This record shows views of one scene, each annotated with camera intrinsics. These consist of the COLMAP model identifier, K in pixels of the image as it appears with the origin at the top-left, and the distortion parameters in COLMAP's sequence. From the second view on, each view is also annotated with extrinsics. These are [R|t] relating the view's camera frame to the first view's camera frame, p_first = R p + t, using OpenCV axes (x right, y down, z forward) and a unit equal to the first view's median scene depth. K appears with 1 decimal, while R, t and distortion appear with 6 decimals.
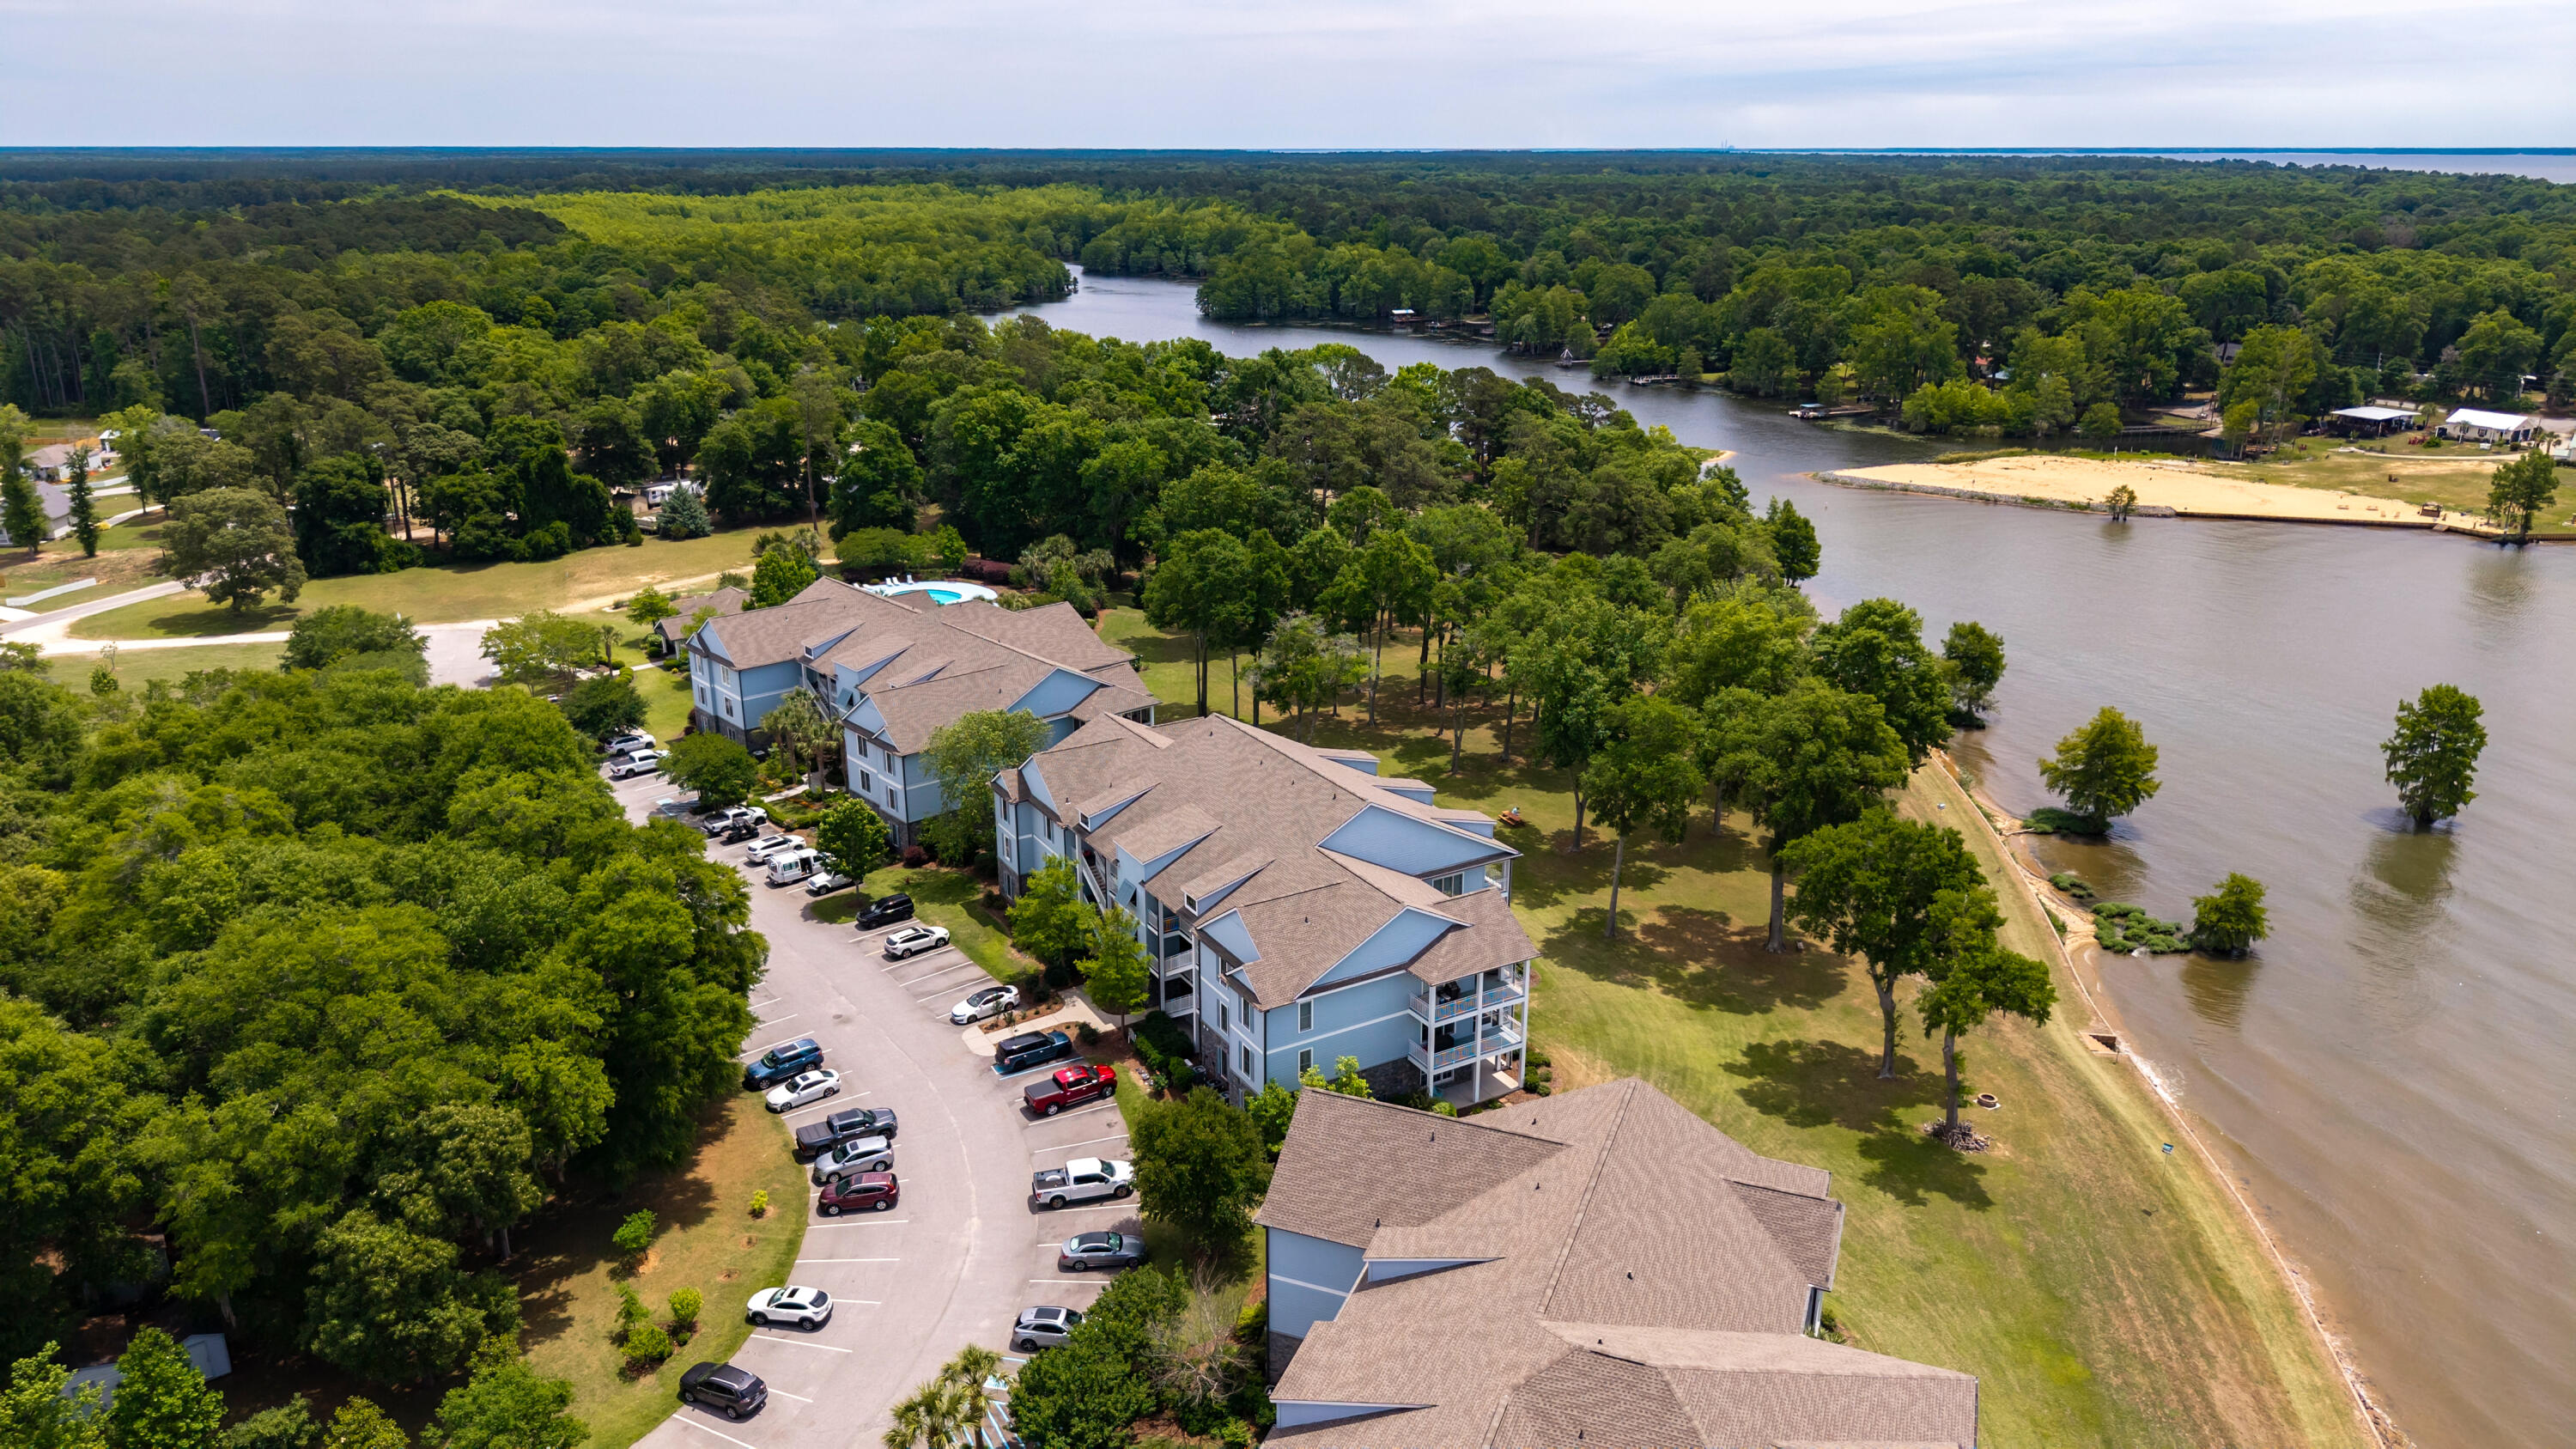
lens RADIAL K [[1725.3, 0, 1301.3], [0, 1725.3, 728.5], [0, 0, 1]] dist [0.042720, -0.053881]
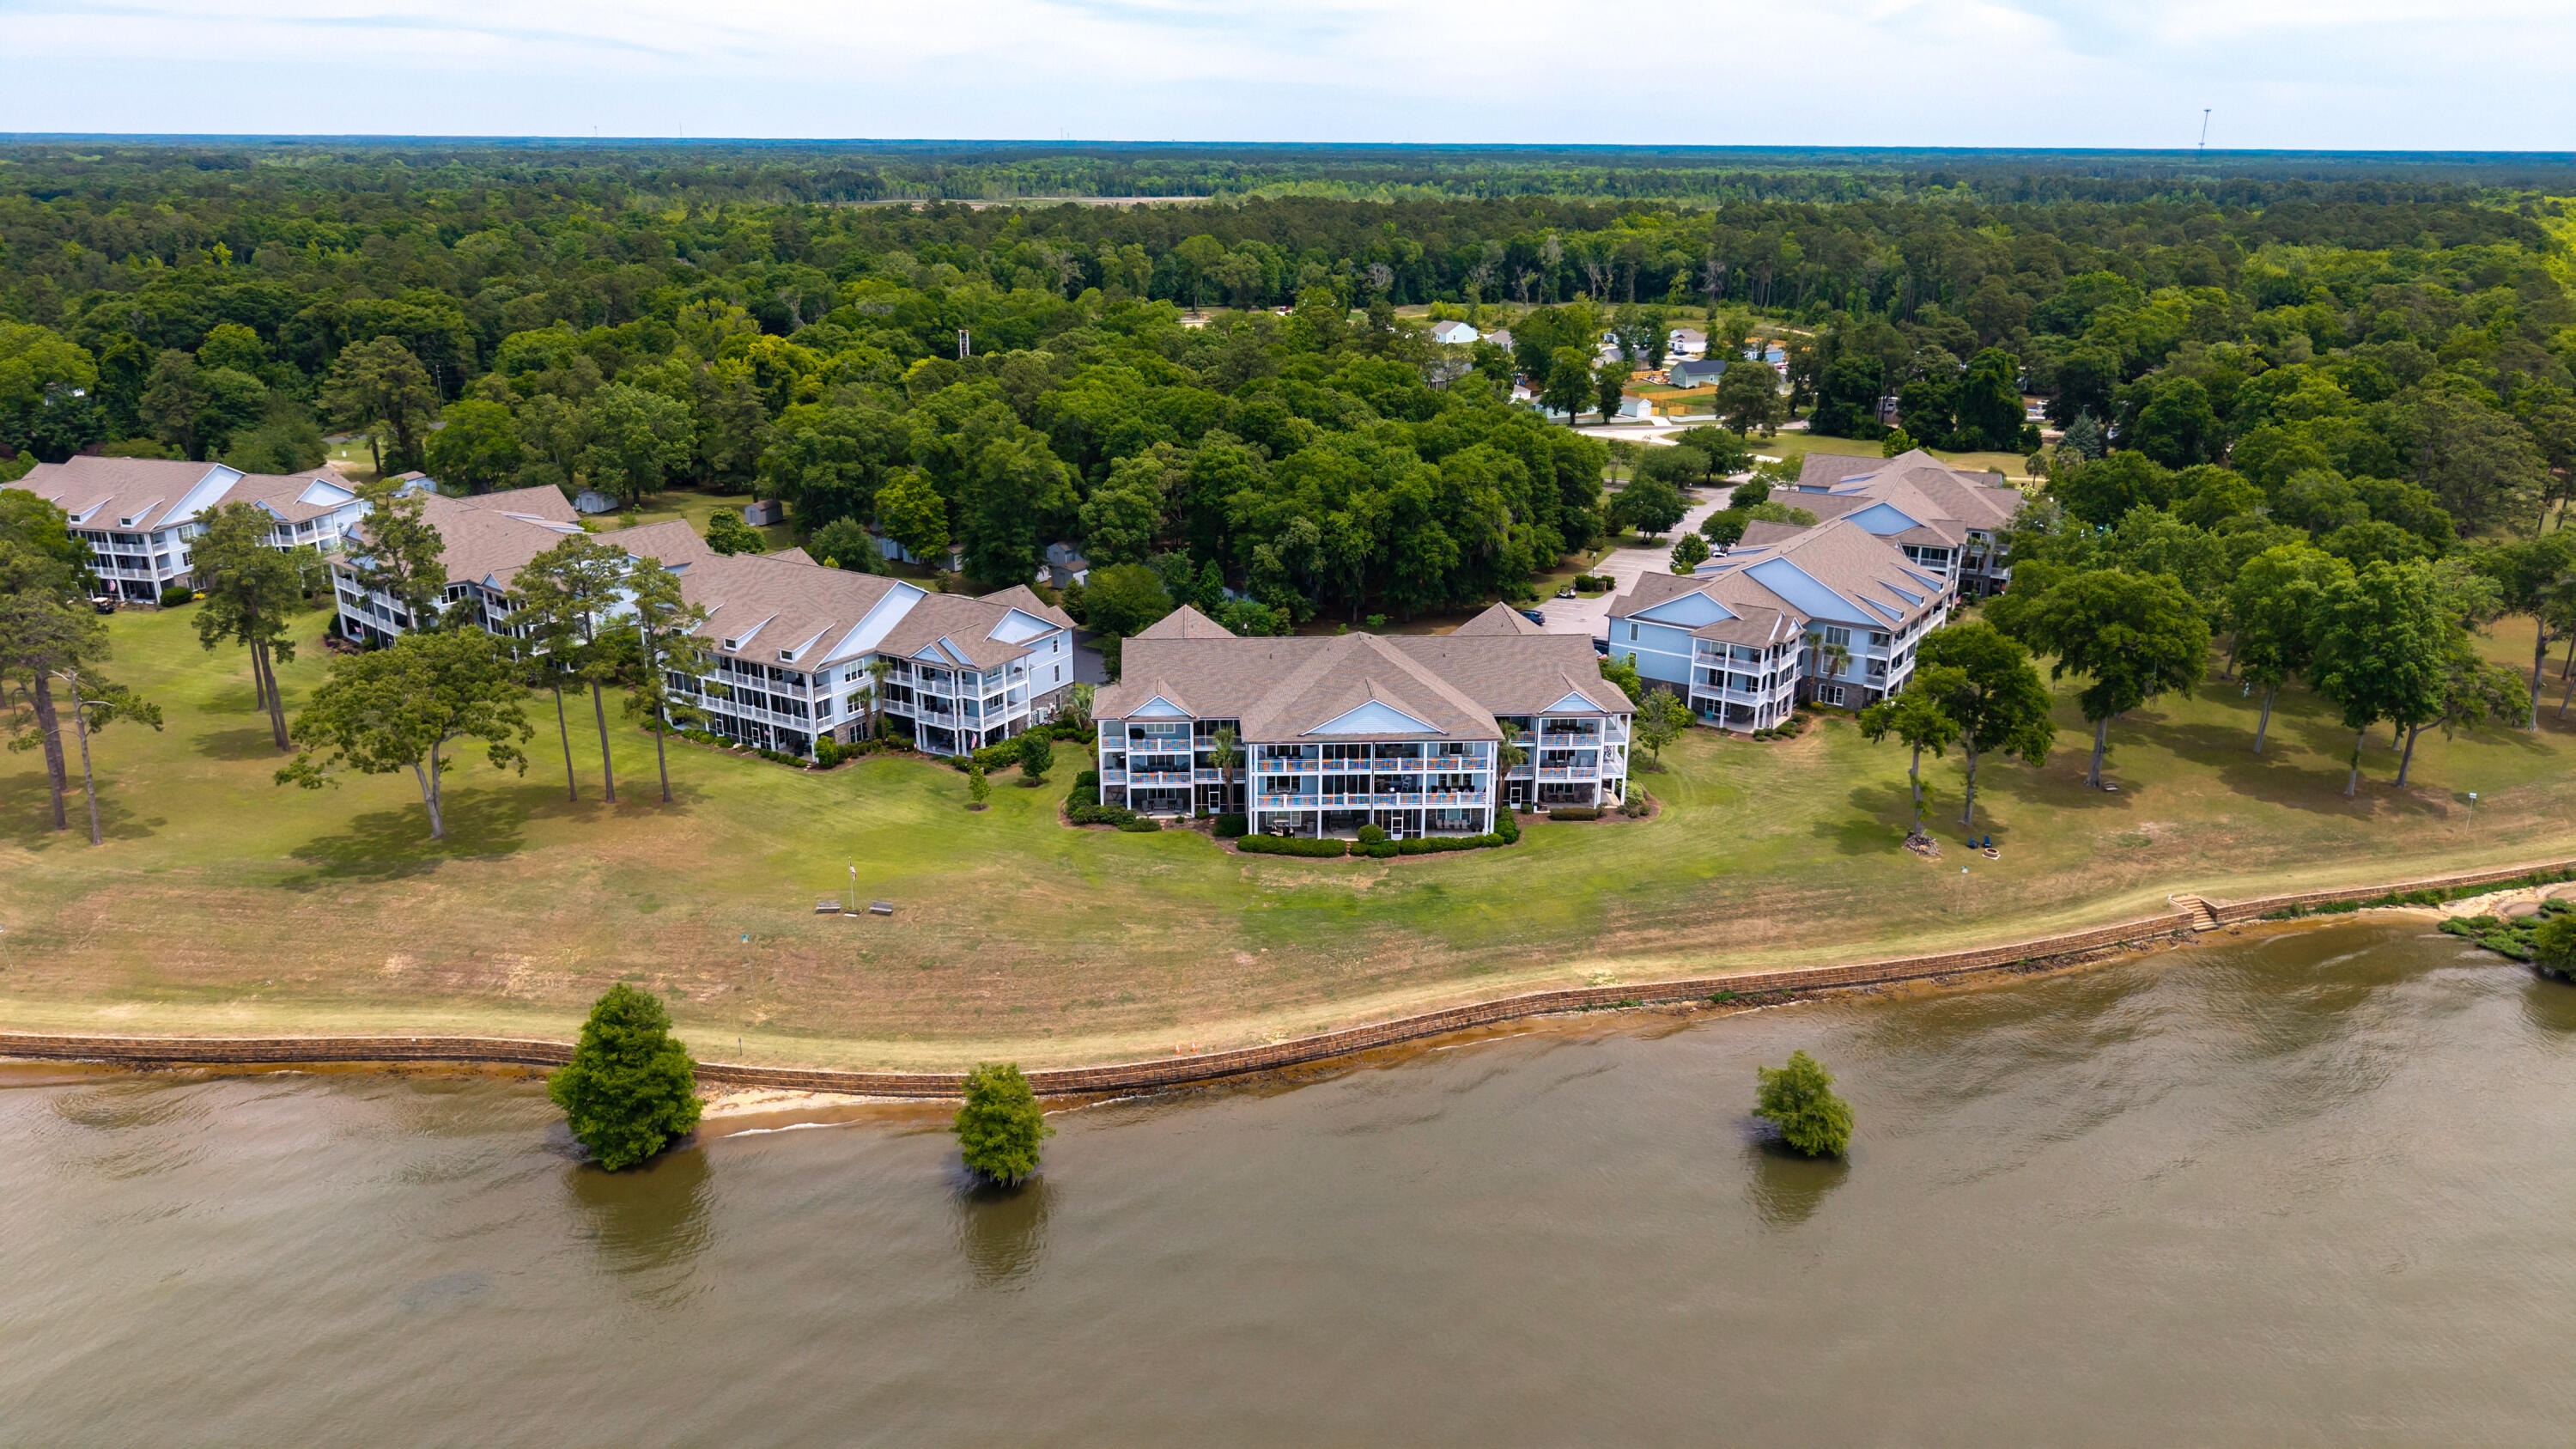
lens RADIAL K [[1729.4, 0, 1290.8], [0, 1729.4, 717.0], [0, 0, 1]] dist [0.014361, -0.010754]
pose [[0.416986, 0.289688, -0.861513, 0.462591], [-0.296744, 0.939300, 0.172215, 0.014474], [0.859108, 0.183837, 0.477638, -0.049241]]
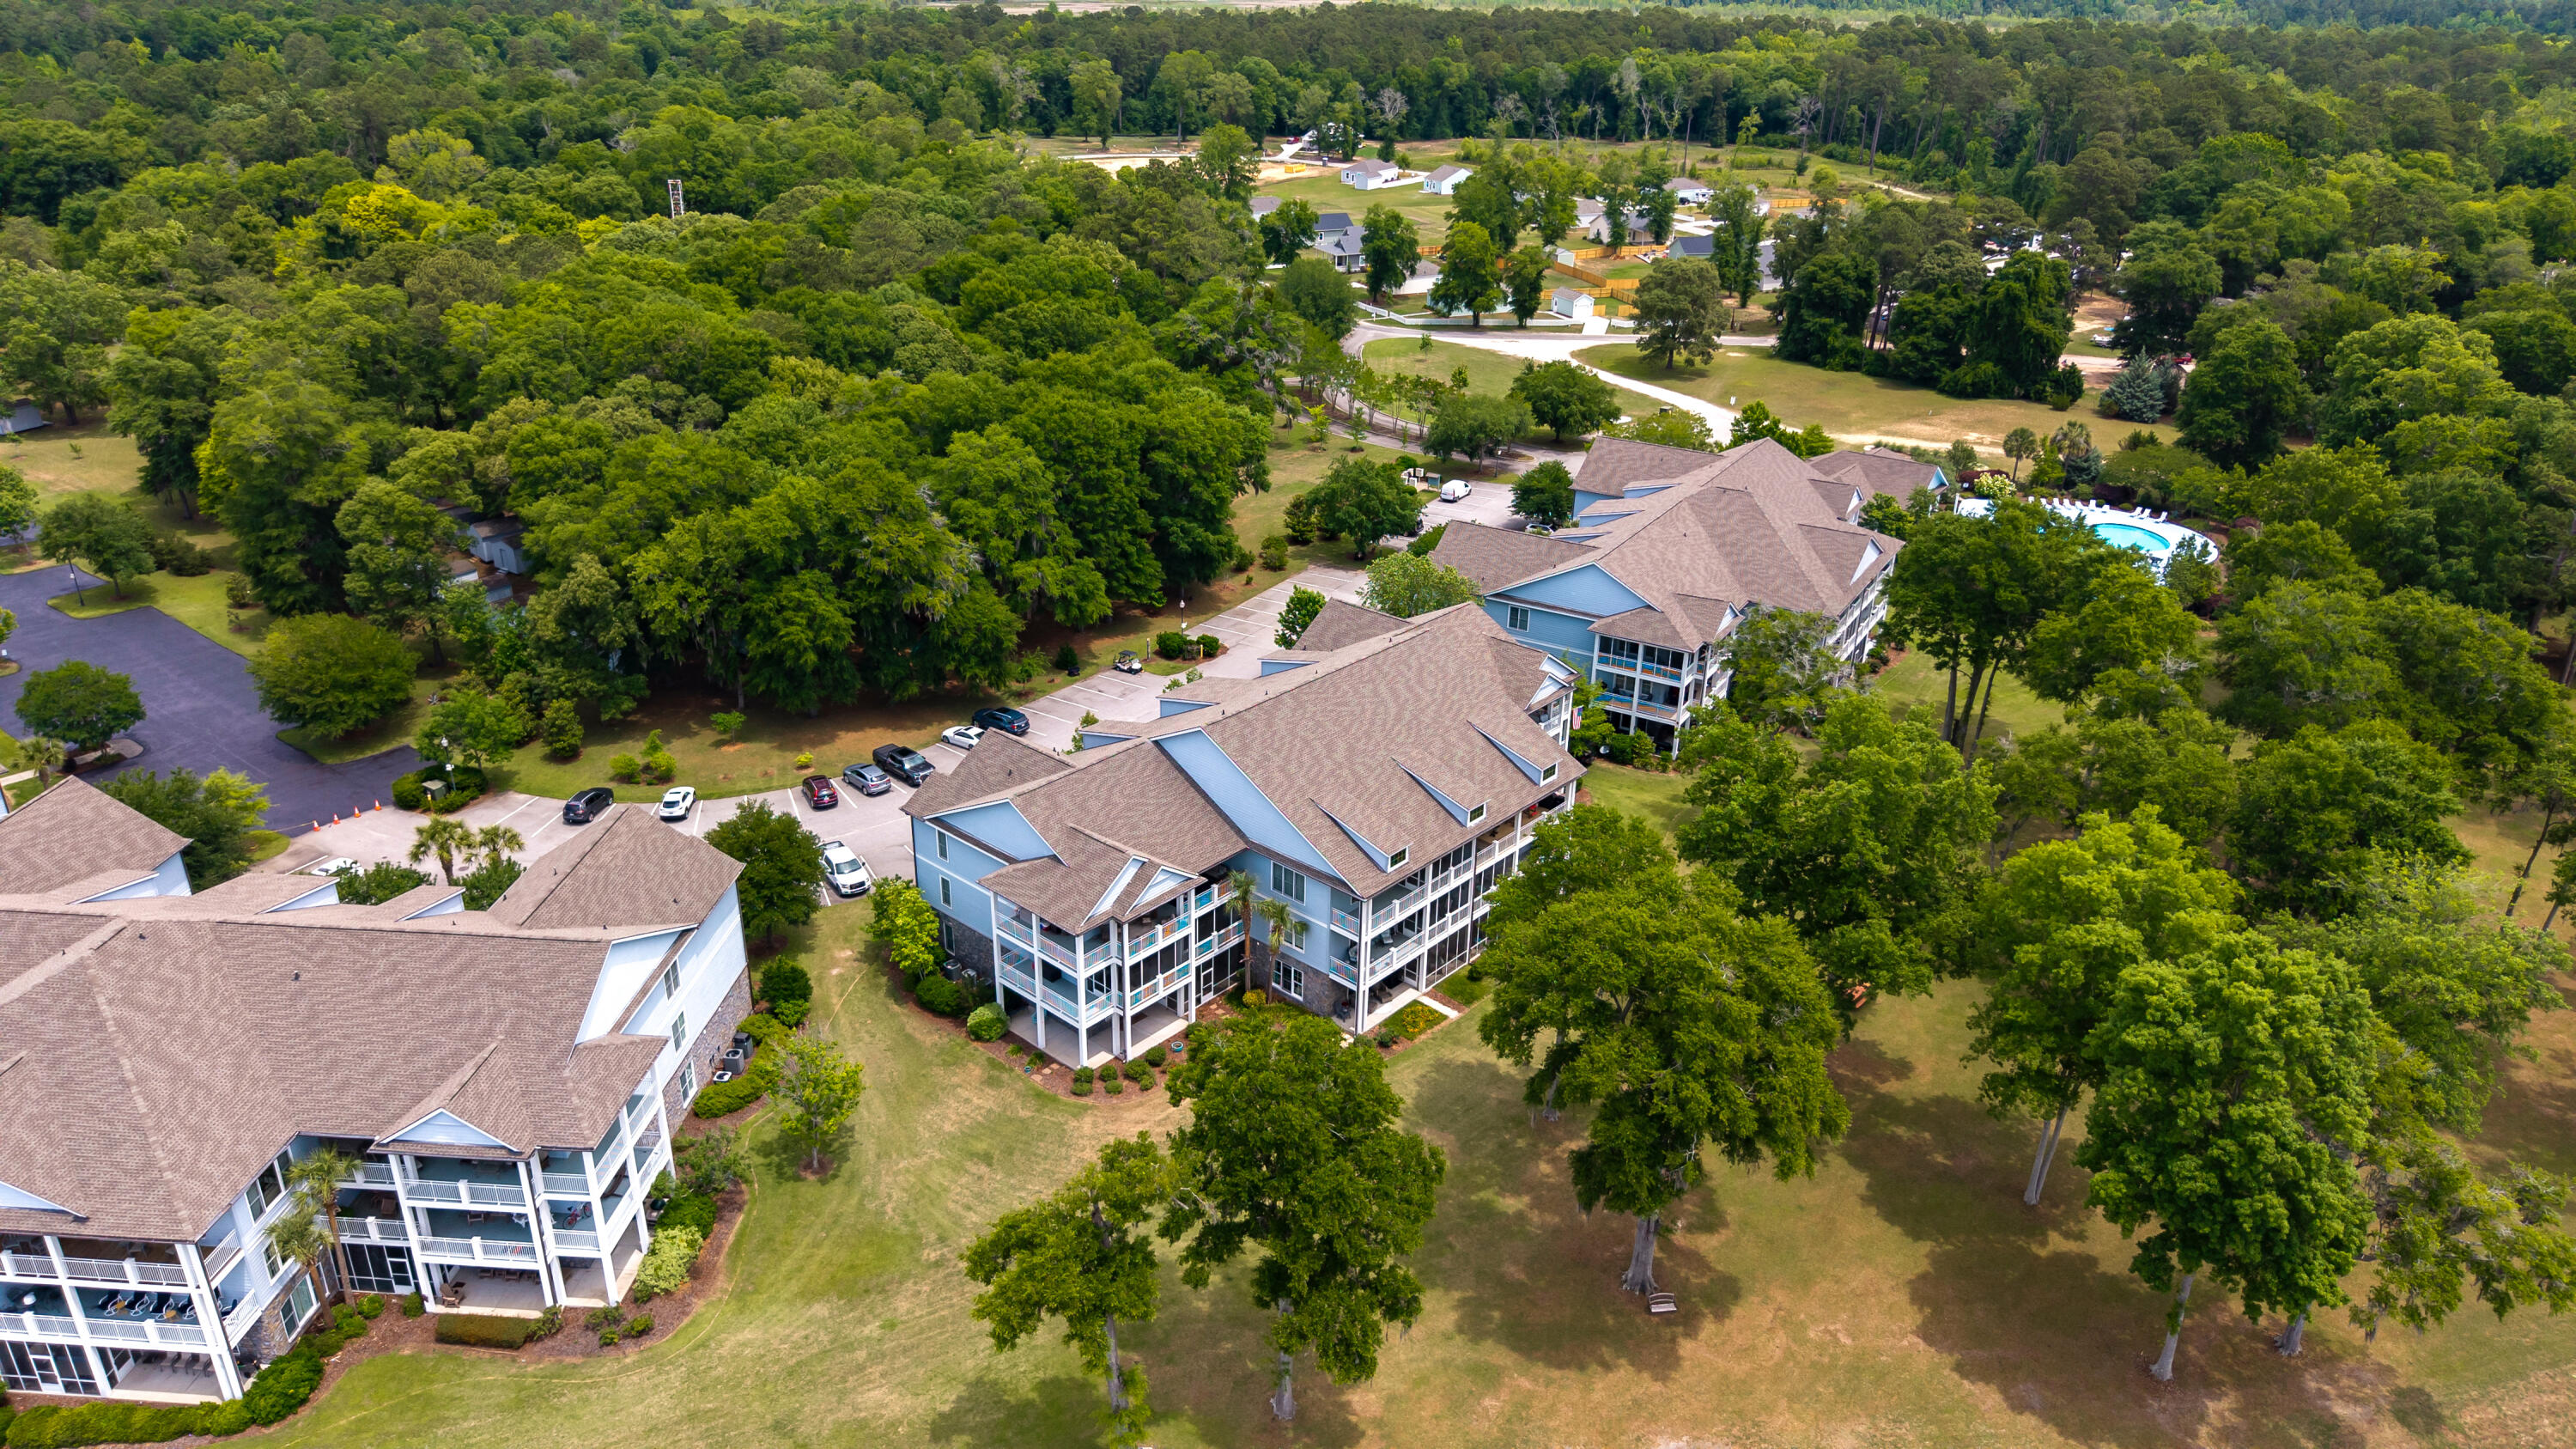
lens RADIAL K [[1725.3, 0, 1301.3], [0, 1725.3, 728.5], [0, 0, 1]] dist [0.042720, -0.053881]
pose [[0.304242, 0.402708, -0.863286, 0.293636], [-0.323588, 0.896049, 0.303951, -0.086746], [0.895950, 0.186874, 0.402928, 0.248403]]
